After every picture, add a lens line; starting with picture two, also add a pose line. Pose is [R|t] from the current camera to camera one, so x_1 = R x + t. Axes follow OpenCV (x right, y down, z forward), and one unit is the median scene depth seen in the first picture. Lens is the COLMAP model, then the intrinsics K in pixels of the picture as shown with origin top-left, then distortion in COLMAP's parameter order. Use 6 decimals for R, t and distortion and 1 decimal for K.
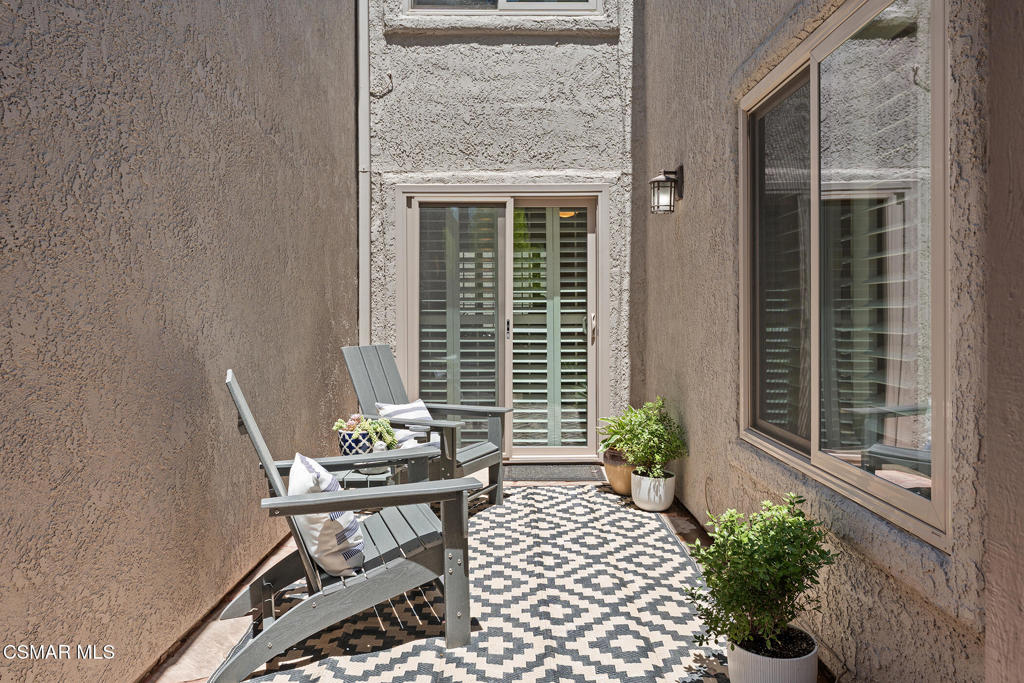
lens RADIAL K [[693.5, 0, 511.6], [0, 693.5, 309.2], [0, 0, 1]] dist [0.004147, 0.001539]
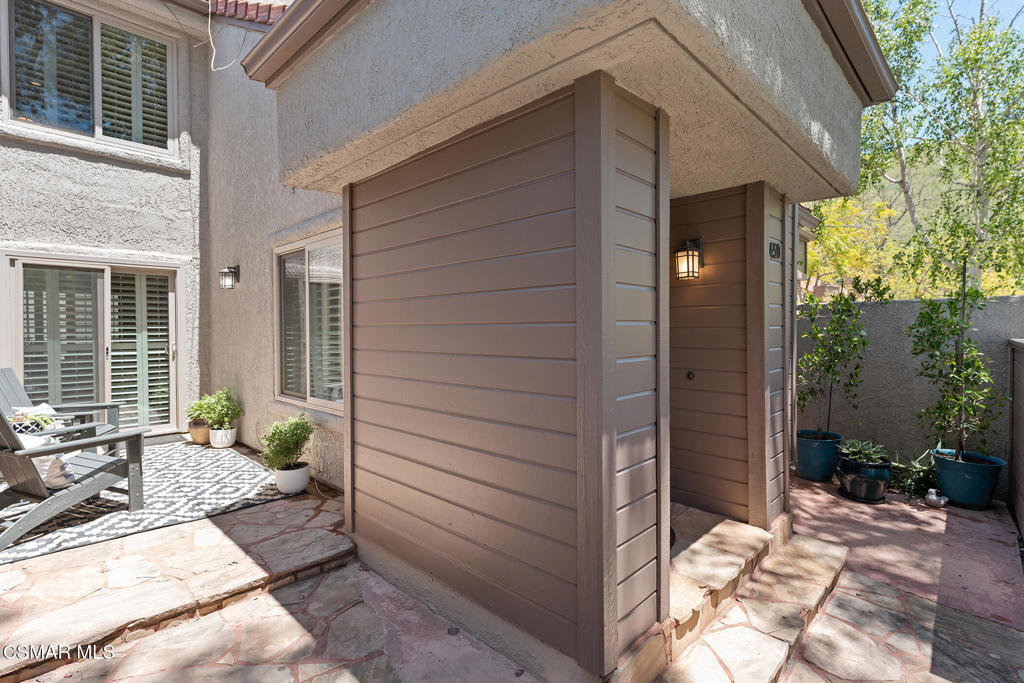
lens RADIAL K [[490.5, 0, 512.0], [0, 490.5, 341.5], [0, 0, 1]] dist [0.000712, 0.000217]
pose [[0.694460, -0.017131, 0.719327, -0.163183], [-0.001683, 0.999675, 0.025433, -0.025533], [-0.719529, -0.018873, 0.694206, -0.380946]]
